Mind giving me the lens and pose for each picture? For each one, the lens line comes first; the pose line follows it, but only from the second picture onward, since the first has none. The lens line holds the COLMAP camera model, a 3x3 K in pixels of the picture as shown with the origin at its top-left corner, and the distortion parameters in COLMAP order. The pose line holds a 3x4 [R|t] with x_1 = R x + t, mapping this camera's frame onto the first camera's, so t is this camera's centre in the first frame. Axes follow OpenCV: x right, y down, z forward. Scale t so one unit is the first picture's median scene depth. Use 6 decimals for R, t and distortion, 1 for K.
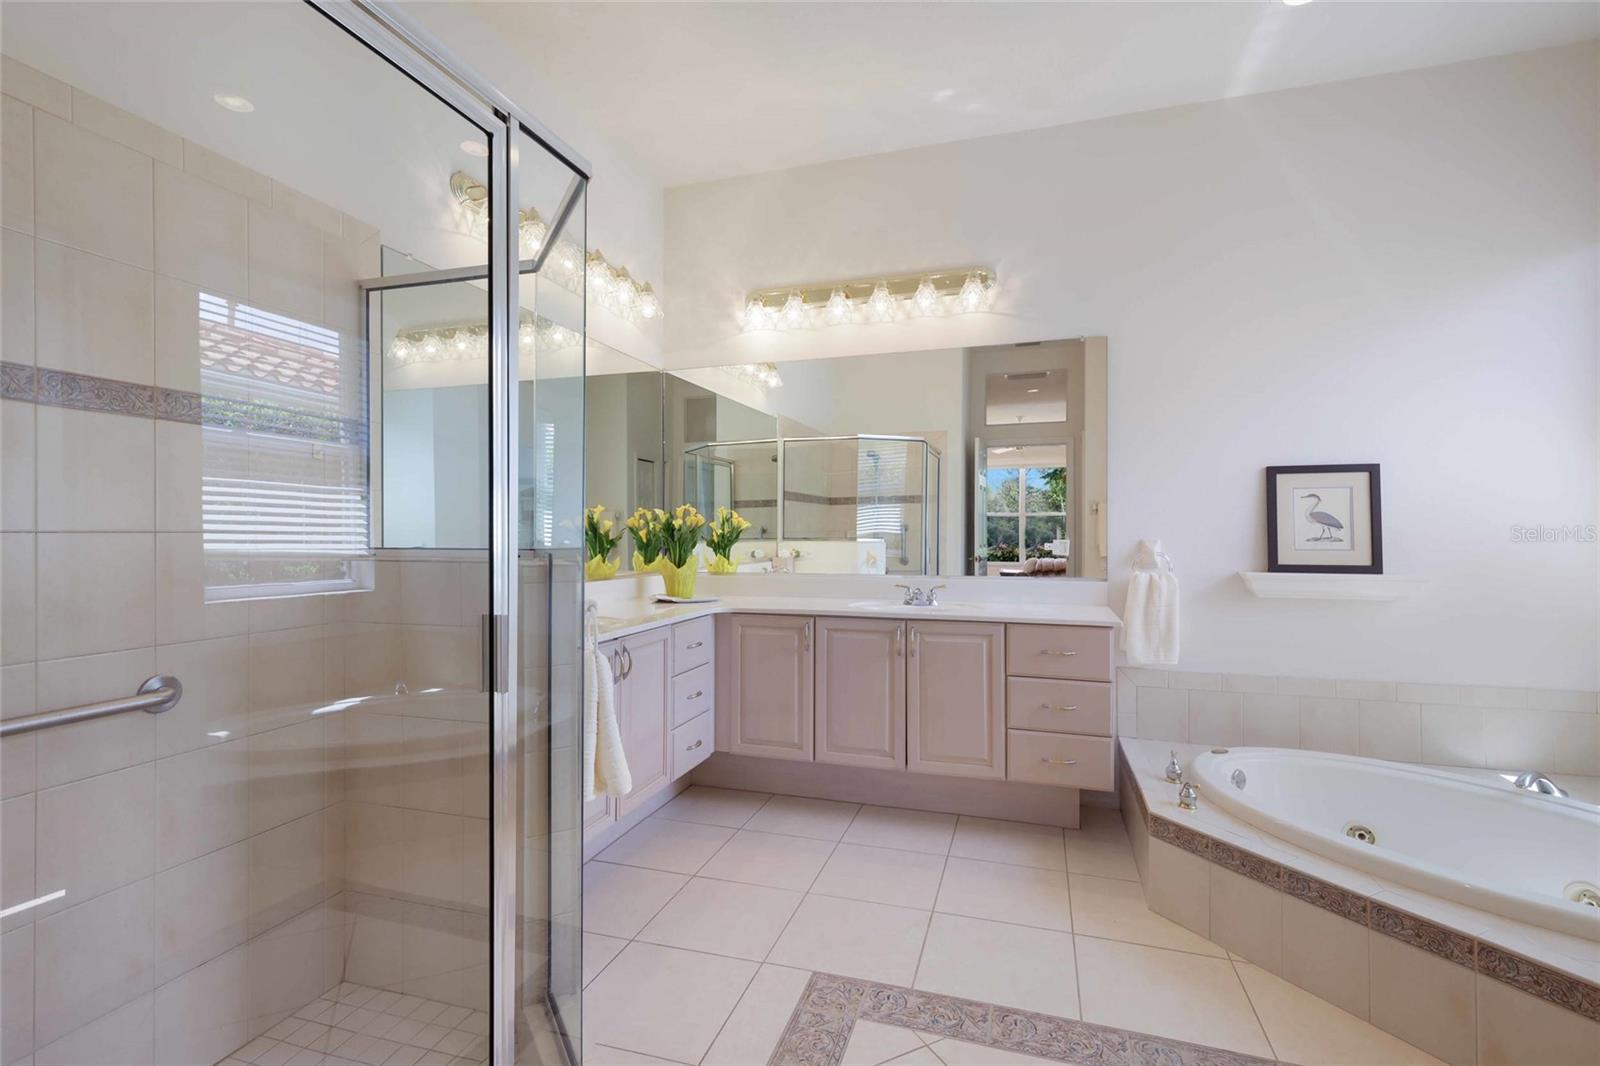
lens RADIAL K [[738.2, 0, 801.3], [0, 738.2, 529.3], [0, 0, 1]] dist [0.002740, 0.003337]
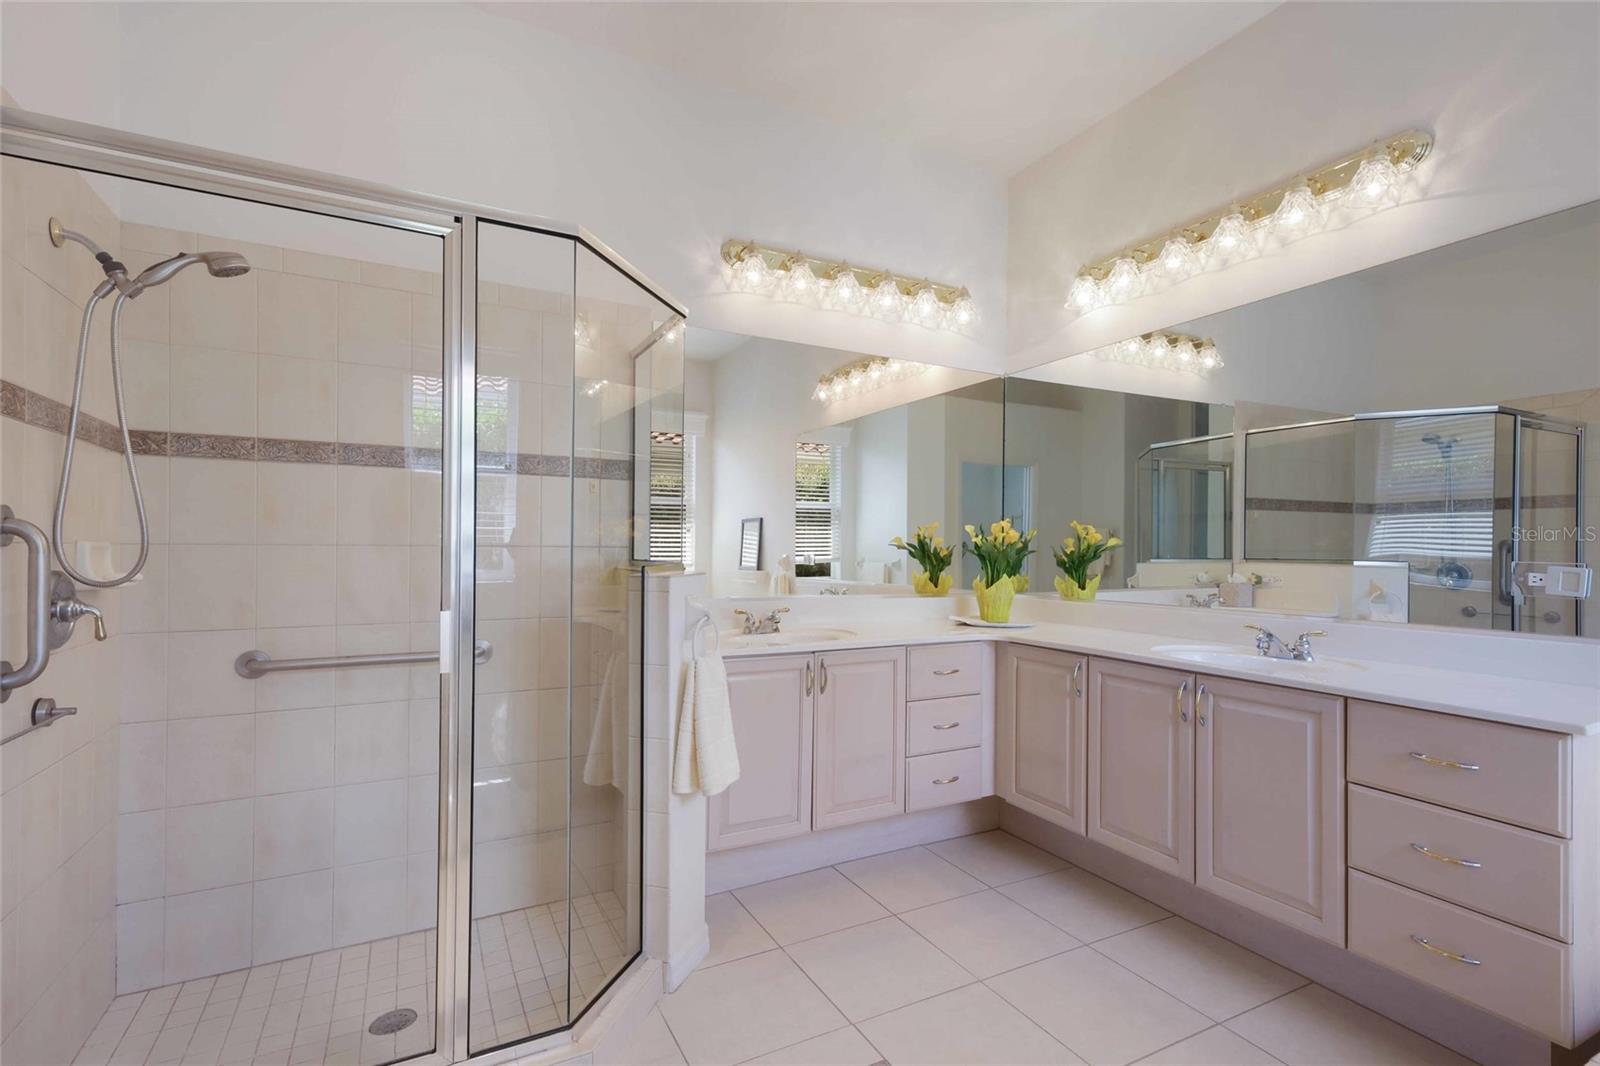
lens RADIAL K [[738.2, 0, 797.5], [0, 738.2, 542.0], [0, 0, 1]] dist [0.002740, 0.003337]
pose [[0.705405, -0.001068, -0.708804, 0.329439], [-0.003999, 0.999977, -0.005487, 0.000262], [0.708793, 0.006705, 0.705385, 0.188638]]
